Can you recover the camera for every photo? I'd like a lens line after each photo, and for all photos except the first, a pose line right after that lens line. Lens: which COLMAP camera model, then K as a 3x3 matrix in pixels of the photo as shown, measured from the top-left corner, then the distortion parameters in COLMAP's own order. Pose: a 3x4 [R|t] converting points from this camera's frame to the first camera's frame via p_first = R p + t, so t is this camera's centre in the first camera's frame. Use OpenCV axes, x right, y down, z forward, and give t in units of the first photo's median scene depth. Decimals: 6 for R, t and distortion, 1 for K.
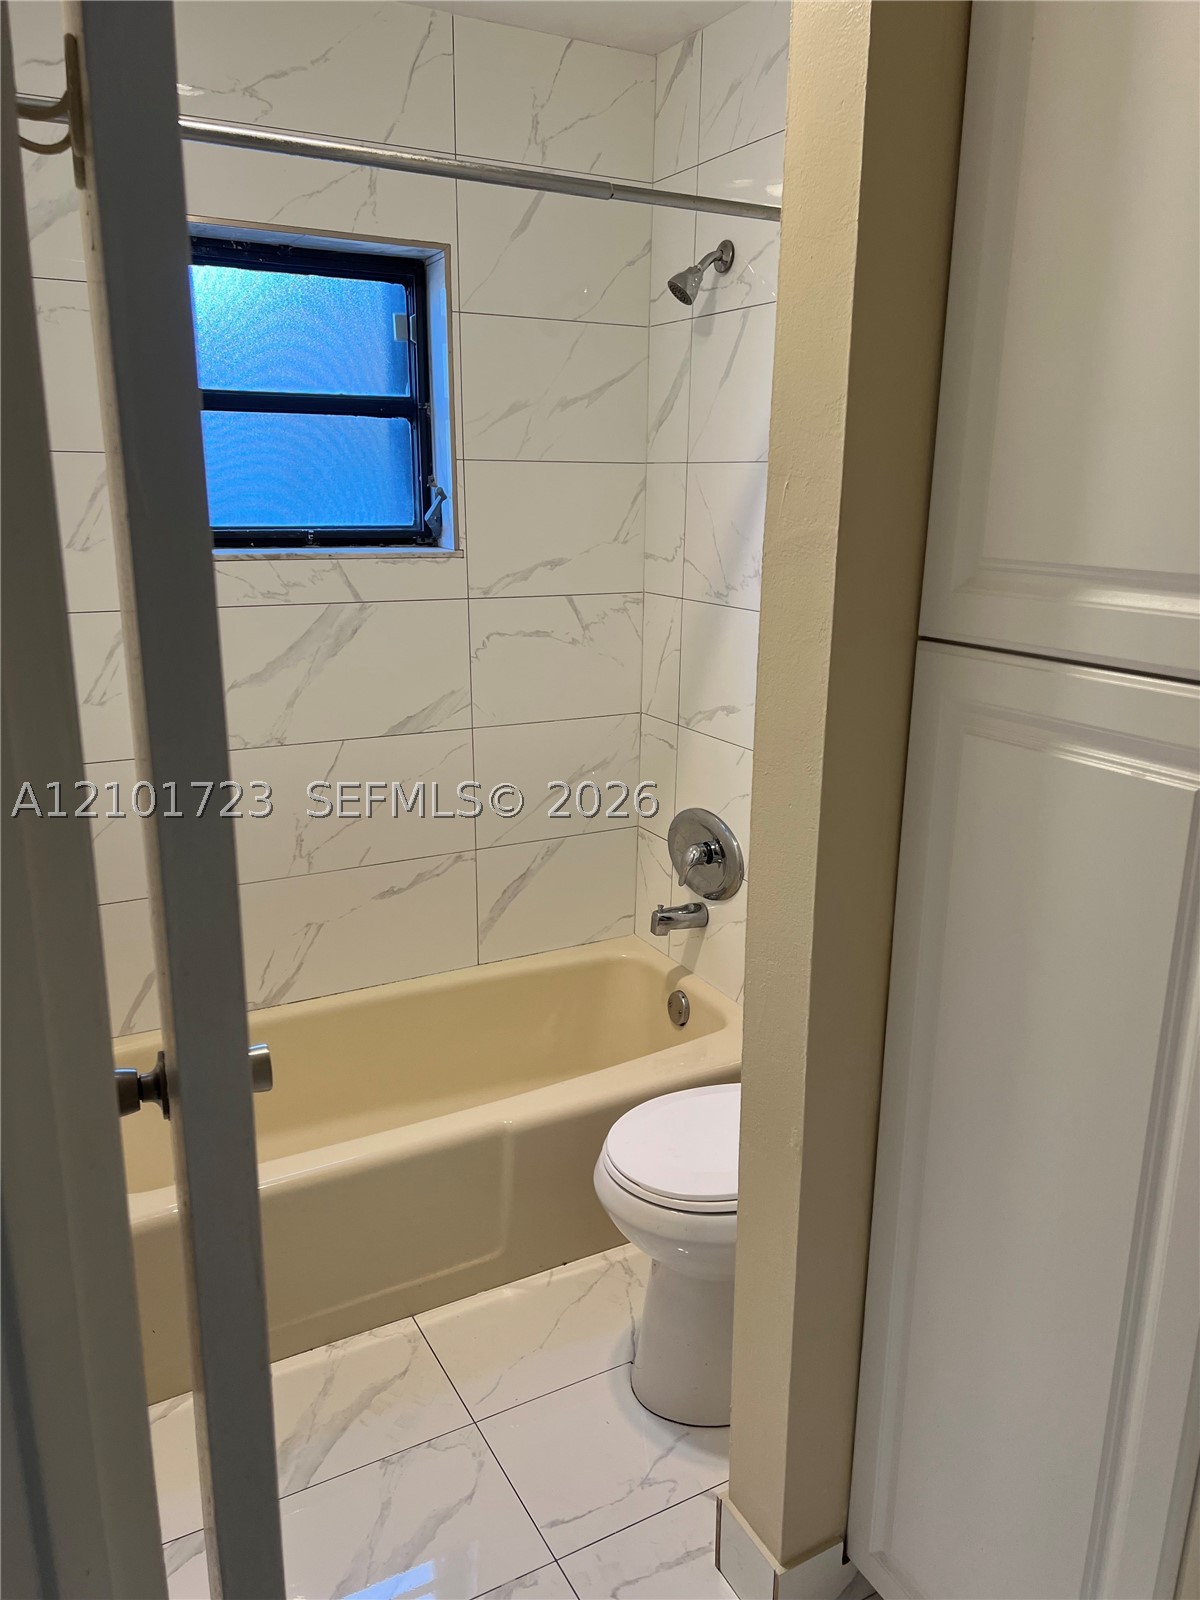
lens RADIAL K [[1196.0, 0, 601.7], [0, 1196.0, 803.6], [0, 0, 1]] dist [0.068295, -0.061304]
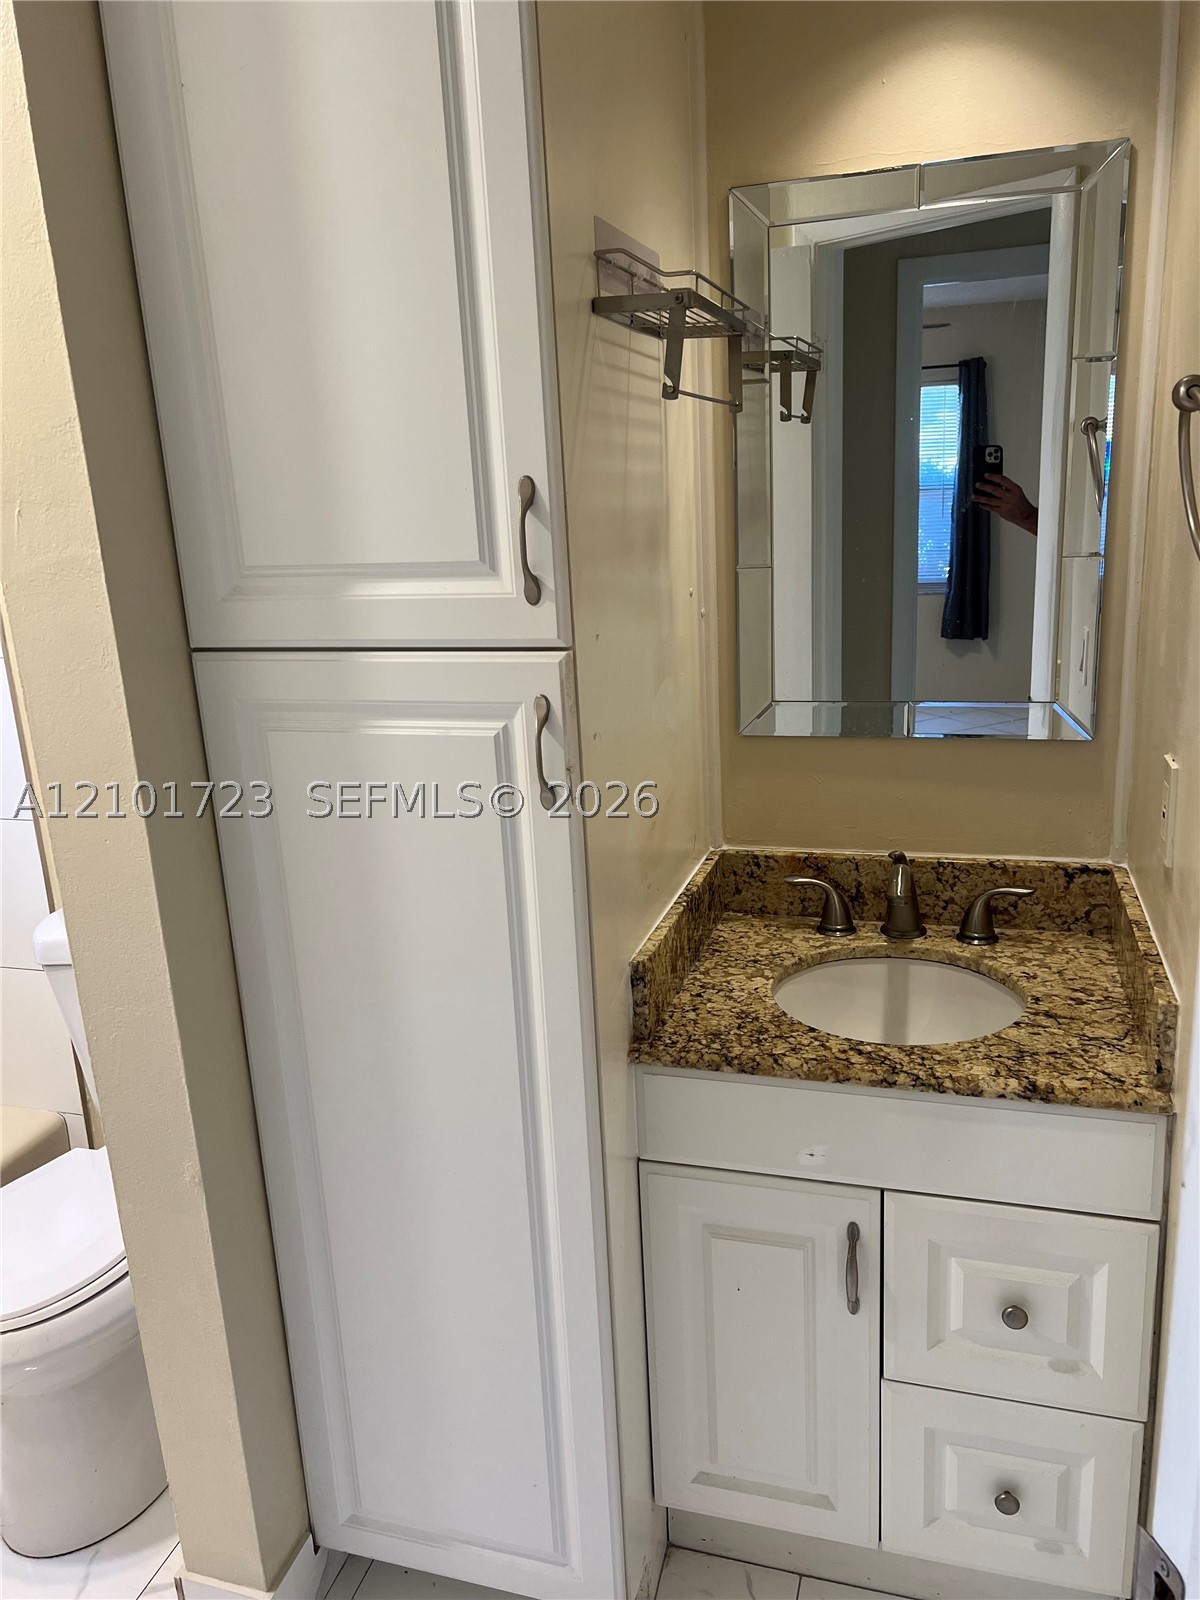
lens RADIAL K [[1196.0, 0, 596.2], [0, 1196.0, 792.4], [0, 0, 1]] dist [0.068295, -0.061304]
pose [[0.730028, -0.229669, 0.643671, -0.178266], [0.239368, 0.968109, 0.073949, -0.014942], [-0.640127, 0.100089, 0.761721, 0.012070]]
